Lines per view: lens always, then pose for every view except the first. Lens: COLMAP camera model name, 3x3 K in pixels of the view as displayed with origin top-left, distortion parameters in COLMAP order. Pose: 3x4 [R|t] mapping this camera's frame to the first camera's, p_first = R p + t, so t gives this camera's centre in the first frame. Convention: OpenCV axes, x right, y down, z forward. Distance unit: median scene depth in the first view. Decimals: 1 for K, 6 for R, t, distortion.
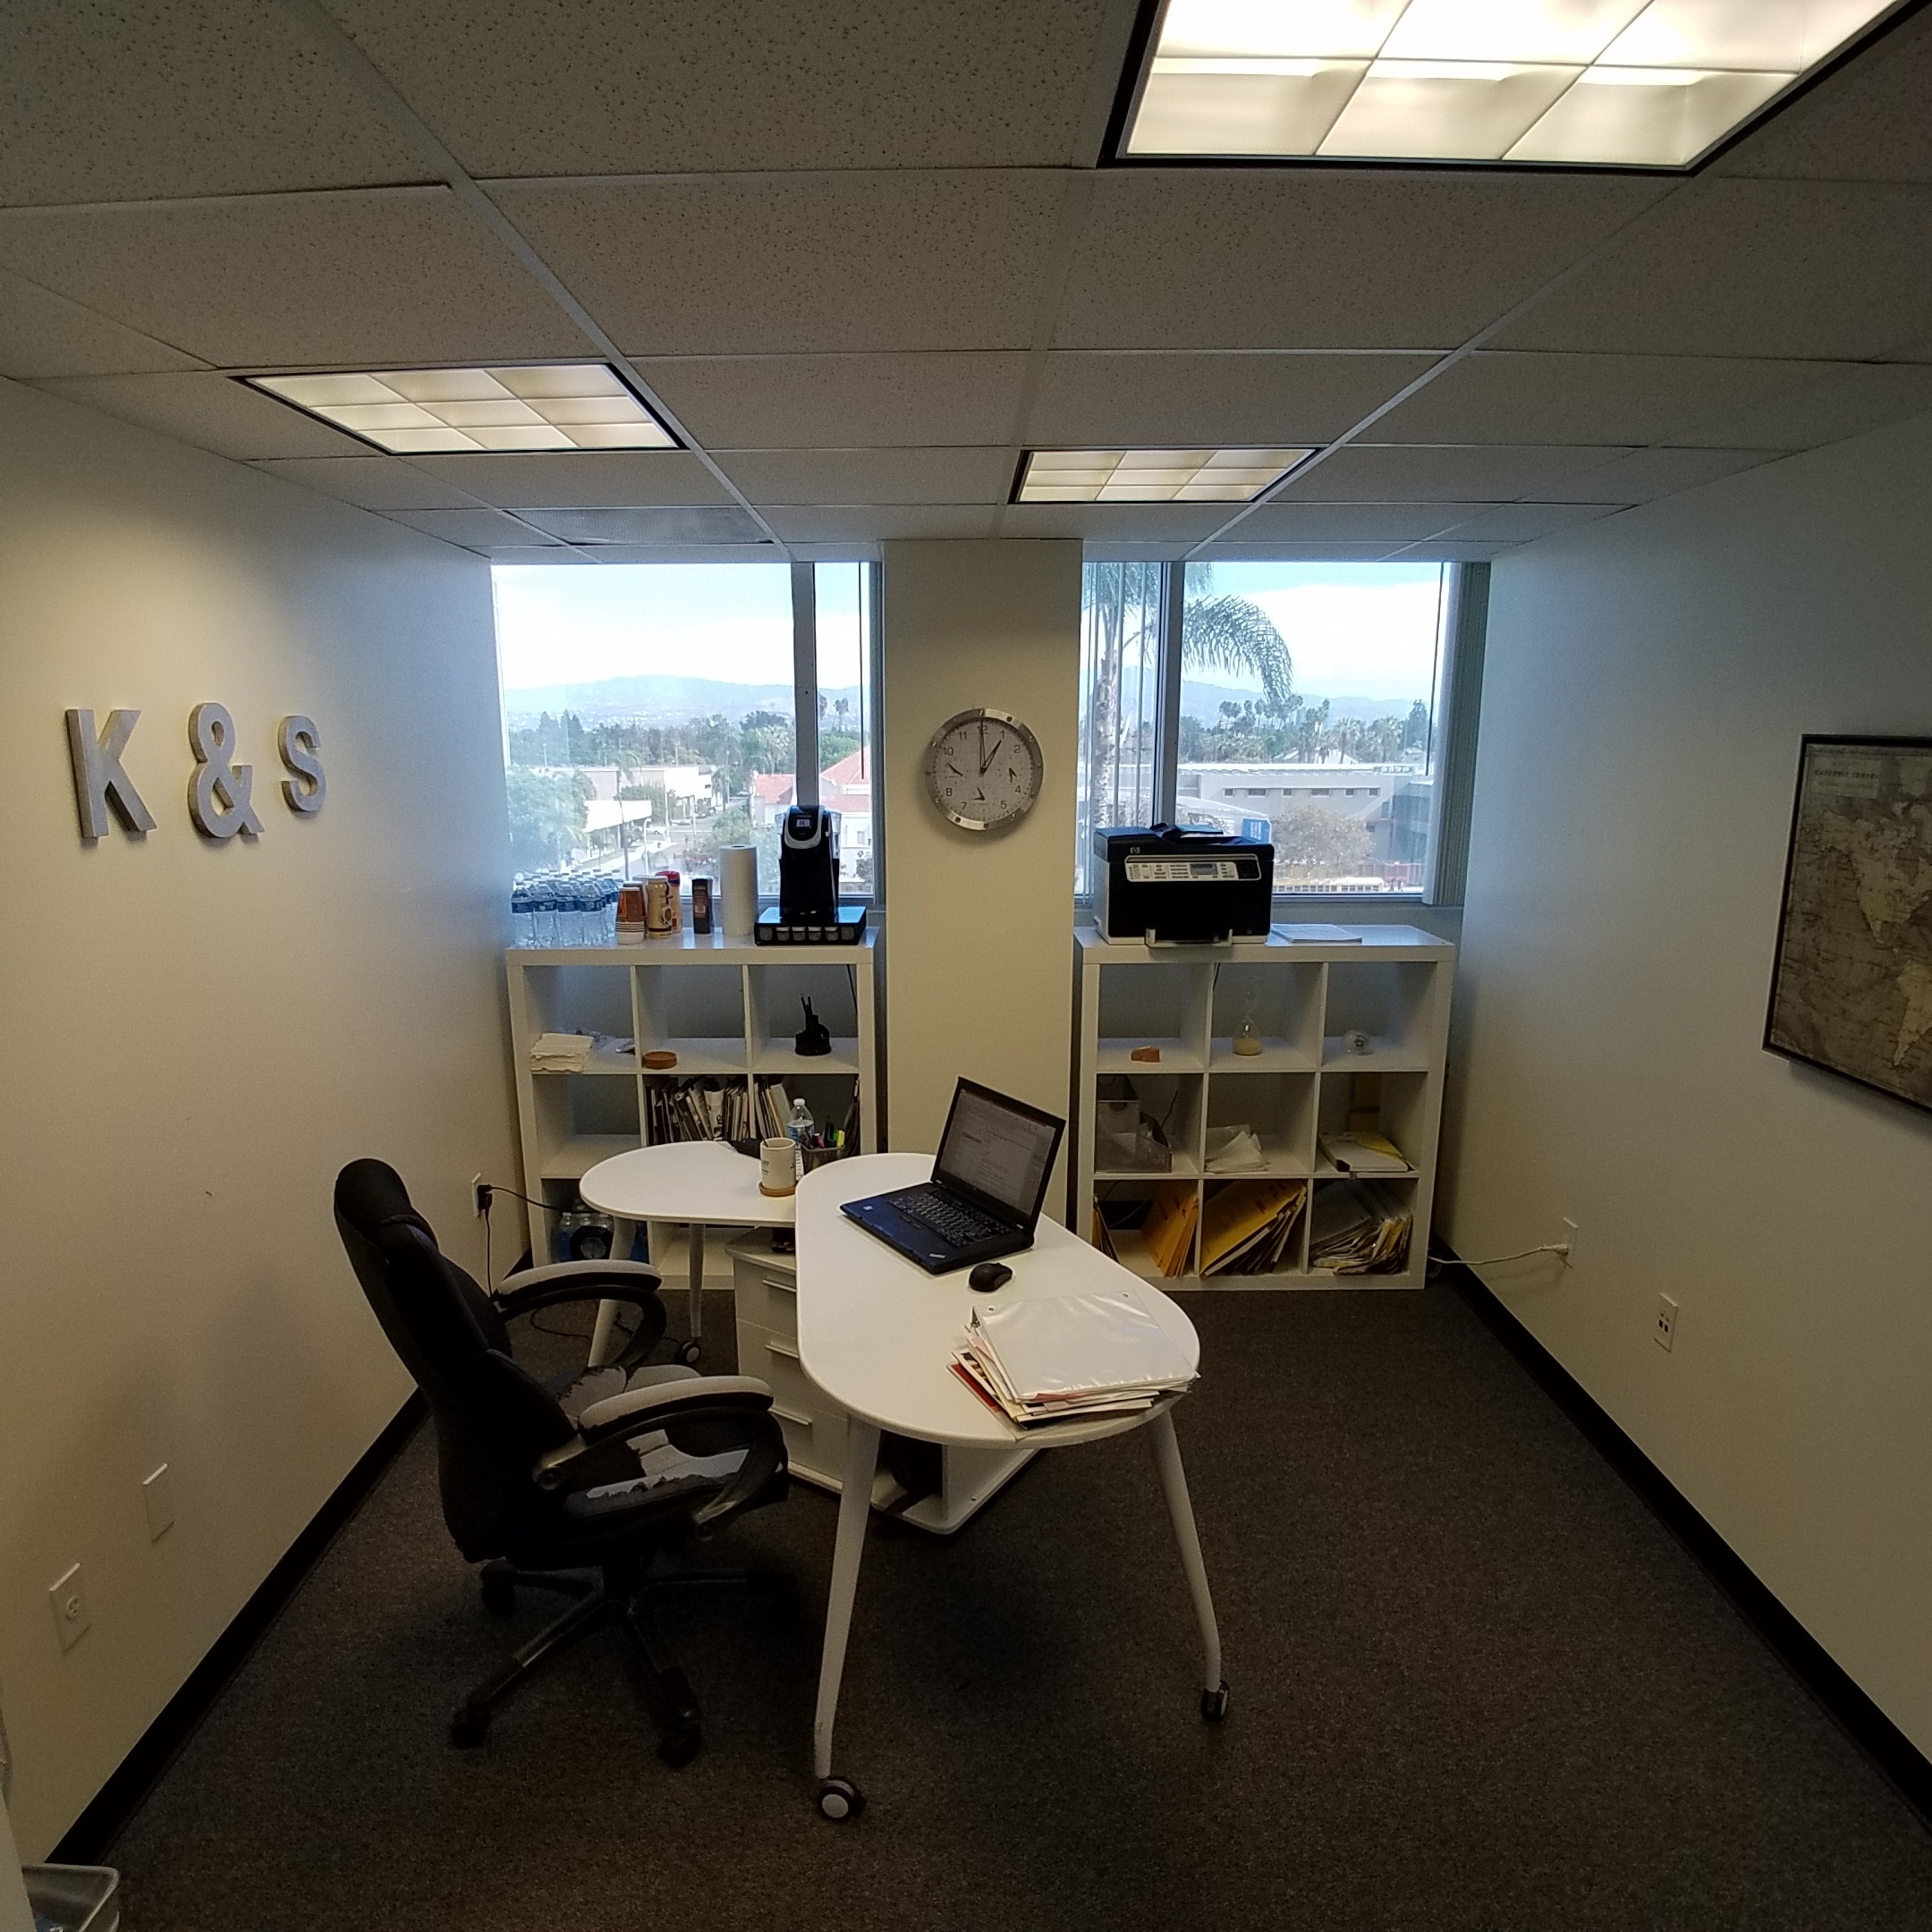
lens RADIAL K [[1262.7, 0, 955.8], [0, 1262.7, 1036.5], [0, 0, 1]] dist [-0.001804, -0.050992]
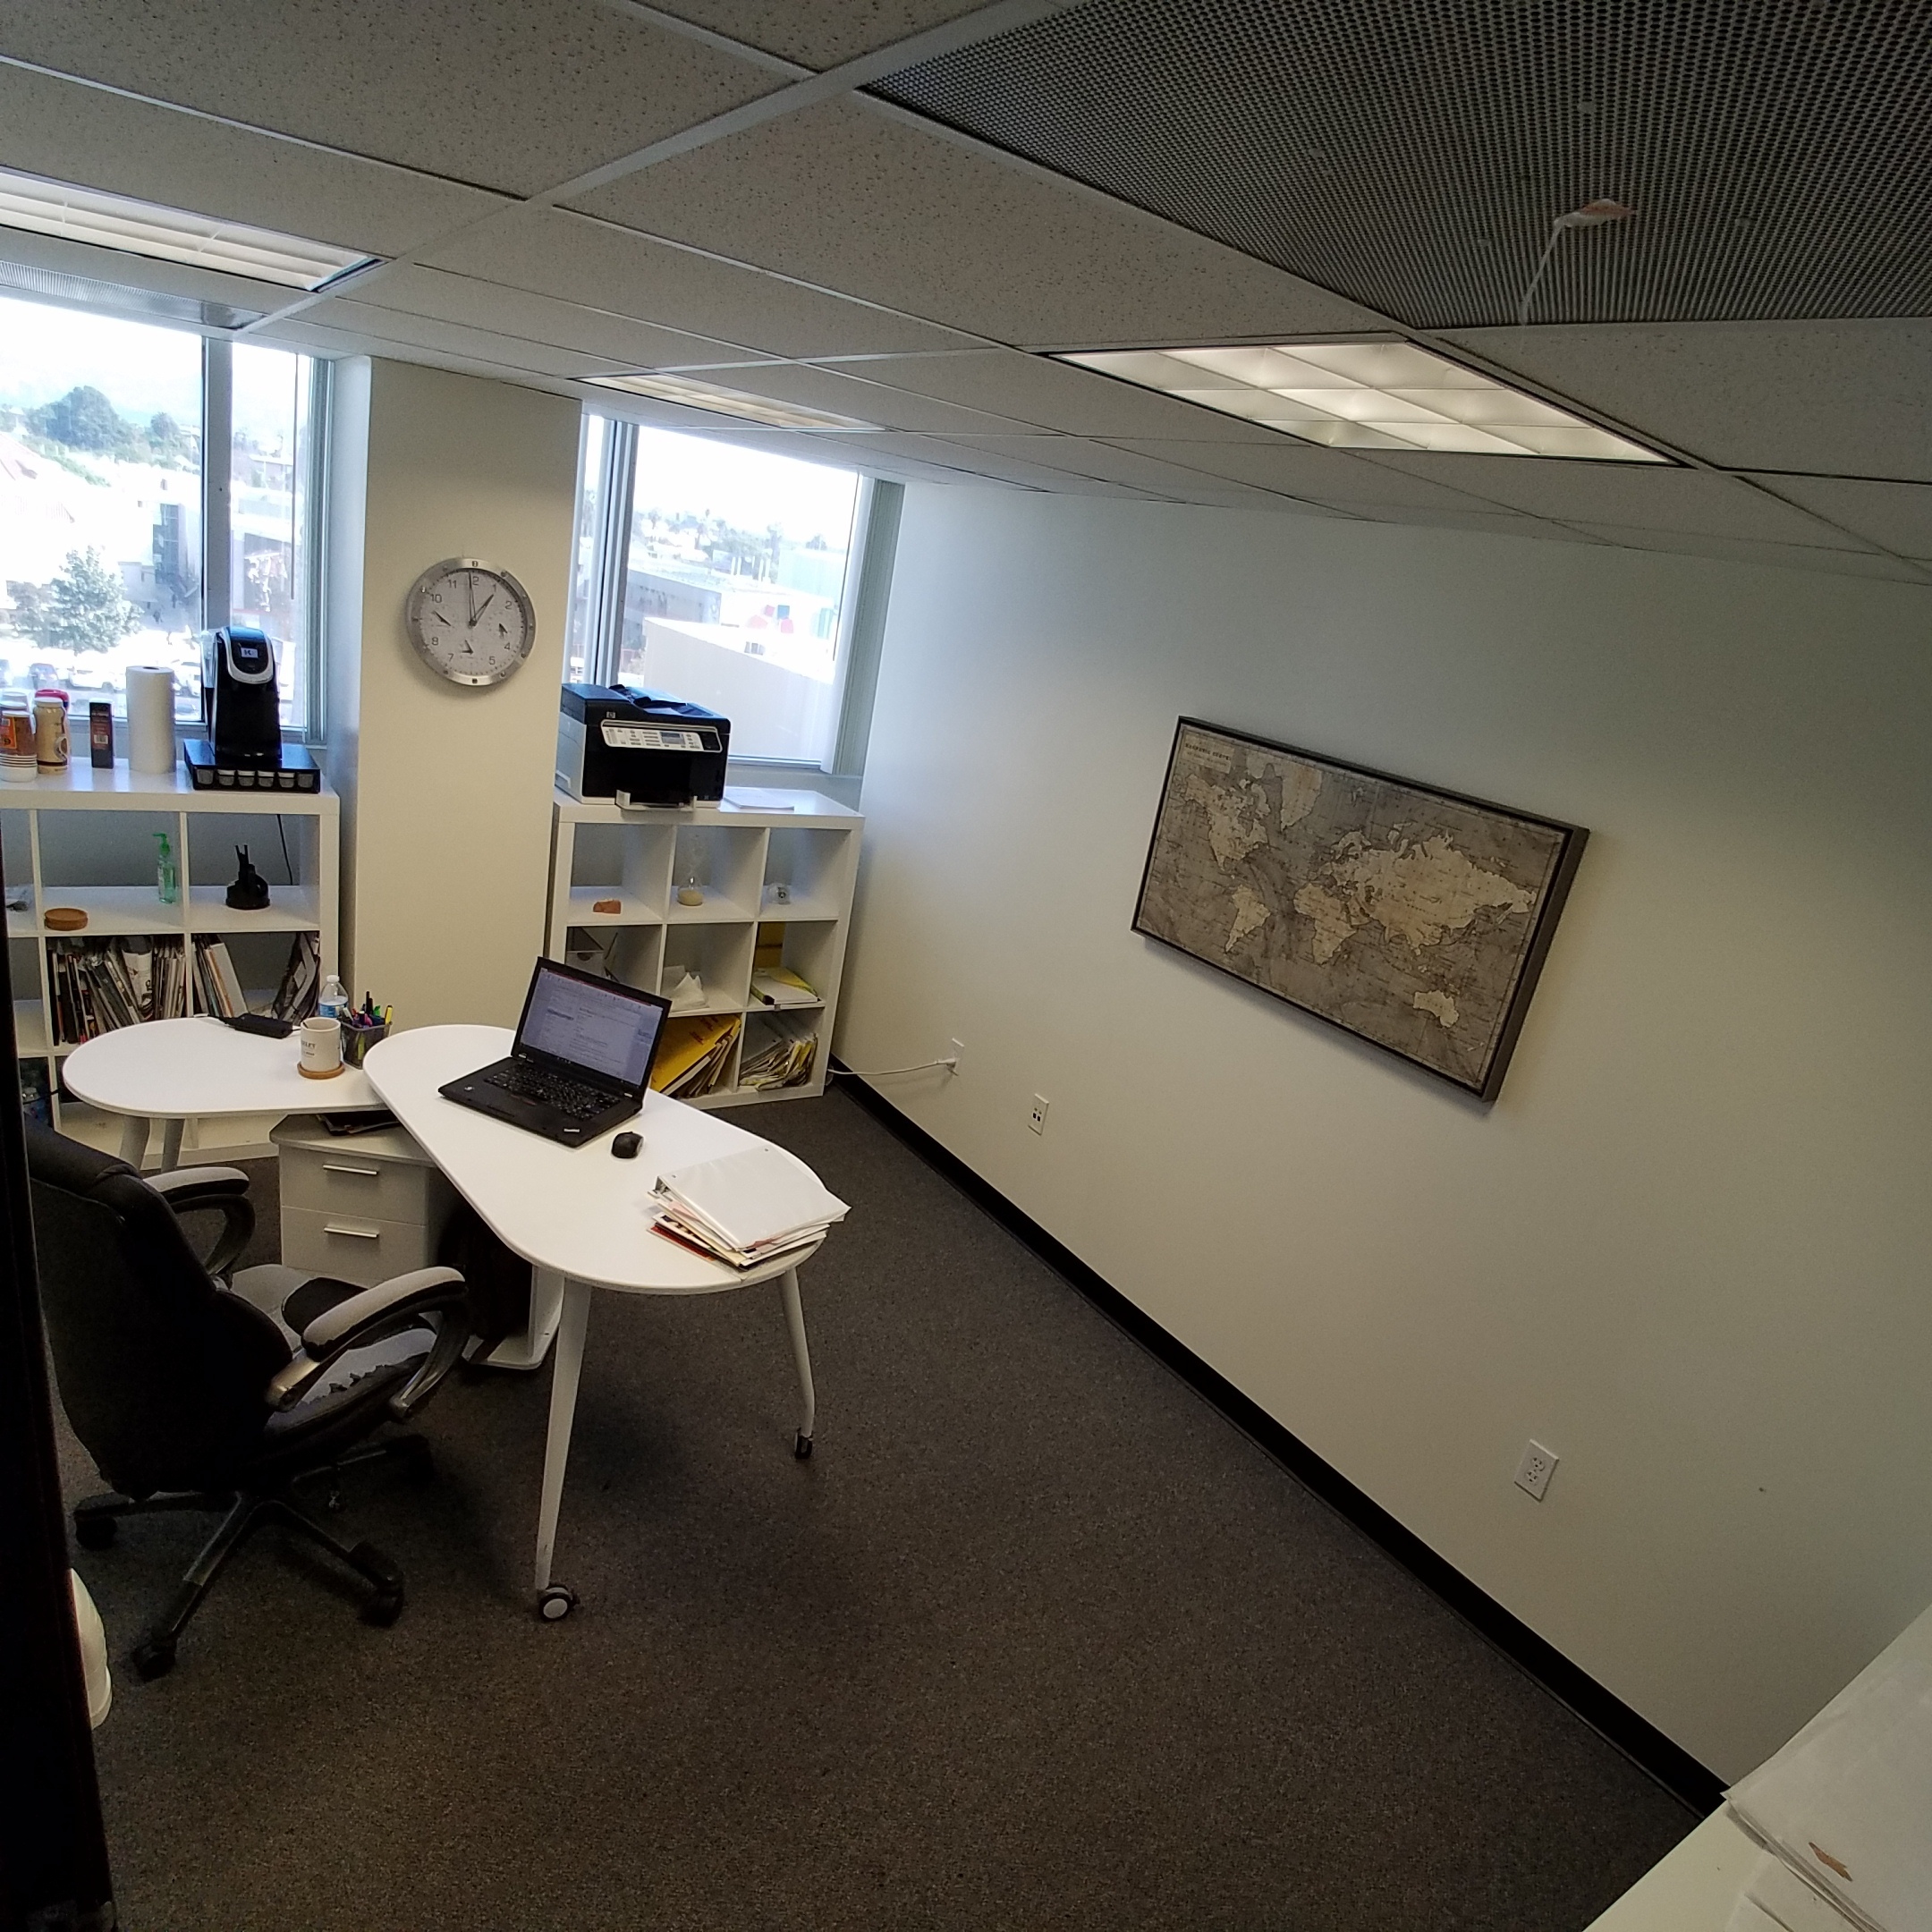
lens RADIAL K [[1262.7, 0, 955.8], [0, 1262.7, 1036.5], [0, 0, 1]] dist [-0.001804, -0.050992]
pose [[0.803412, -0.067518, 0.591583, -0.263218], [-0.039490, 0.985320, 0.166085, -0.069300], [-0.594113, -0.156796, 0.788952, -0.036564]]
